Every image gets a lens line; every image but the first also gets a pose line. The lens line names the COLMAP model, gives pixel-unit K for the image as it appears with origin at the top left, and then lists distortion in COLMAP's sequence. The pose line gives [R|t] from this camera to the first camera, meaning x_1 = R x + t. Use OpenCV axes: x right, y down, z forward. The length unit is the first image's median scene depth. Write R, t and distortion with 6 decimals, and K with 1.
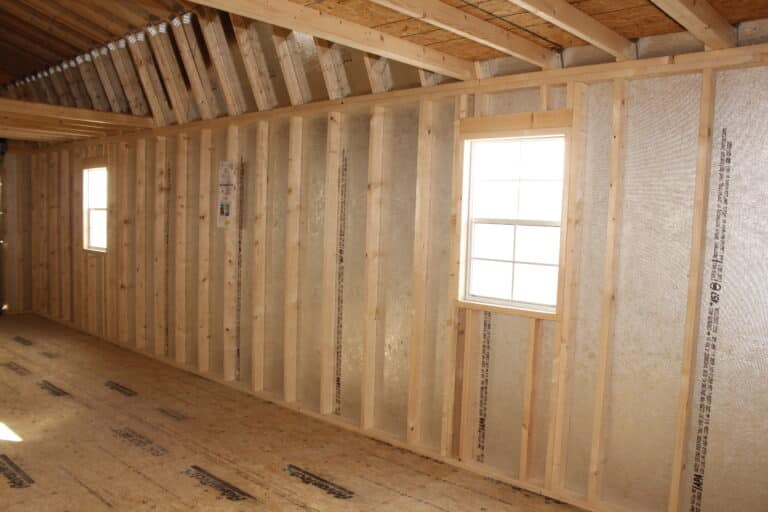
lens RADIAL K [[641.0, 0, 384.0], [0, 641.0, 256.0], [0, 0, 1]] dist [-0.096897, 0.007969]
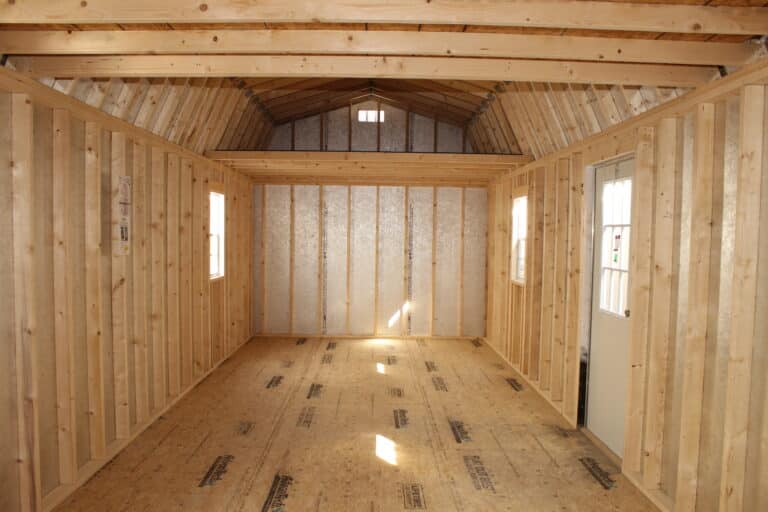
lens RADIAL K [[641.0, 0, 384.0], [0, 641.0, 256.0], [0, 0, 1]] dist [-0.096897, 0.007969]
pose [[-0.681863, -0.069795, 0.728143, -1.438761], [0.014219, 0.993985, 0.108593, -0.171090], [-0.731342, 0.084399, -0.676768, 1.758737]]
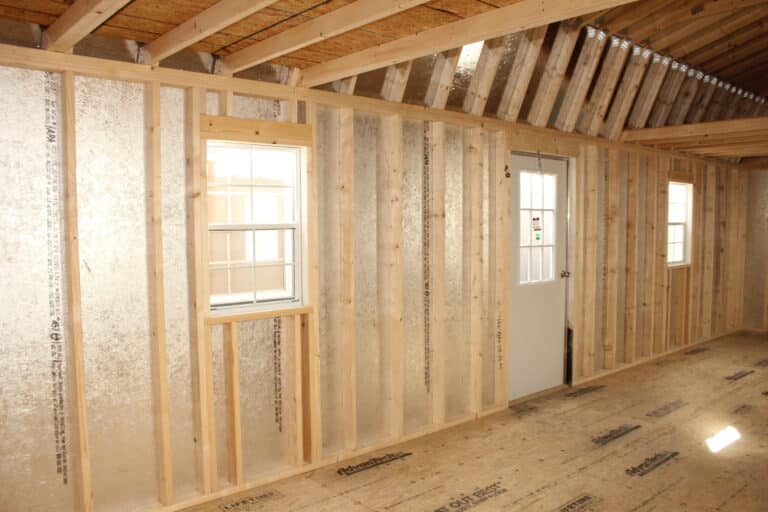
lens RADIAL K [[641.0, 0, 384.0], [0, 641.0, 256.0], [0, 0, 1]] dist [-0.096897, 0.007969]
pose [[-0.118741, 0.025941, -0.992586, 0.484958], [-0.068470, 0.997065, 0.034249, -0.023778], [0.990562, 0.072029, -0.116616, 0.544870]]
